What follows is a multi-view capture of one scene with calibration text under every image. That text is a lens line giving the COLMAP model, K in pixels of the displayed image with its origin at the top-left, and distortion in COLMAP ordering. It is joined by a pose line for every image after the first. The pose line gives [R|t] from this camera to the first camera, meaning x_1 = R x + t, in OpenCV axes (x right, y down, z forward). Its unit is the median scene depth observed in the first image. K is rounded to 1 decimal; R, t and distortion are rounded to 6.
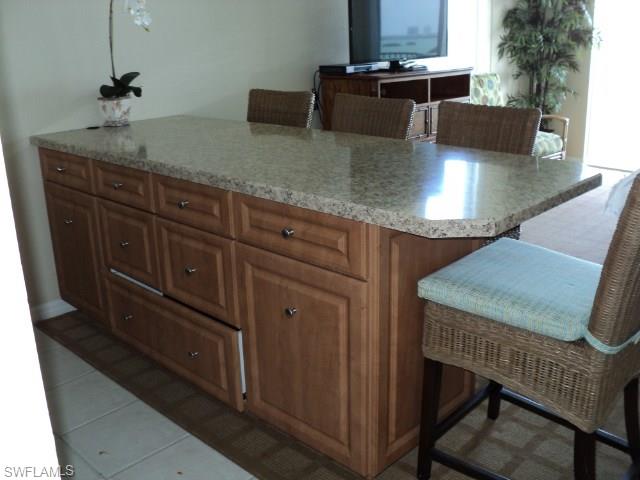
lens RADIAL K [[657.2, 0, 324.4], [0, 657.2, 236.4], [0, 0, 1]] dist [-0.206624, 0.245705]
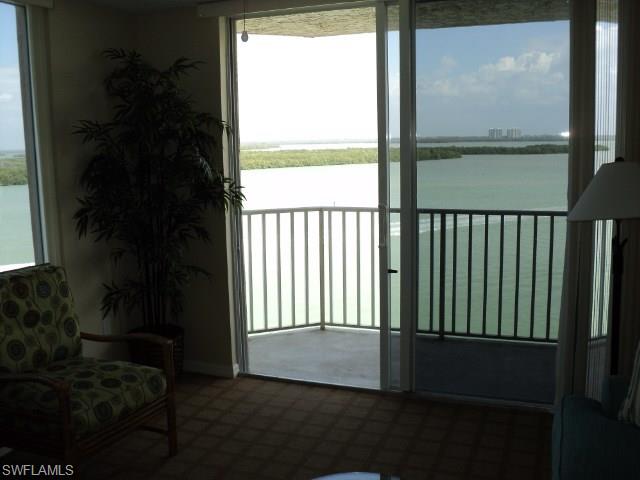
lens RADIAL K [[657.2, 0, 324.4], [0, 657.2, 236.4], [0, 0, 1]] dist [-0.206624, 0.245705]
pose [[0.919958, -0.052482, 0.388489, 0.697336], [0.117016, 0.982582, -0.144360, -0.433820], [-0.374146, 0.178265, 0.910075, 0.922165]]
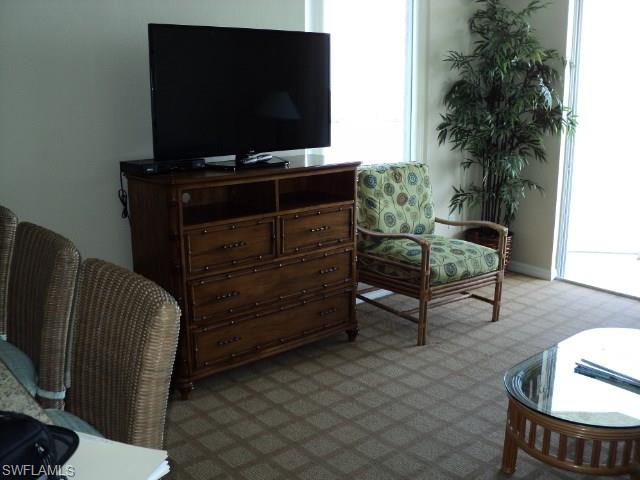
lens RADIAL K [[657.2, 0, 324.4], [0, 657.2, 236.4], [0, 0, 1]] dist [-0.206624, 0.245705]
pose [[0.995119, 0.046686, -0.086941, 0.577056], [-0.053785, 0.995247, -0.081178, -0.248922], [0.082738, 0.085458, 0.992900, 0.547649]]
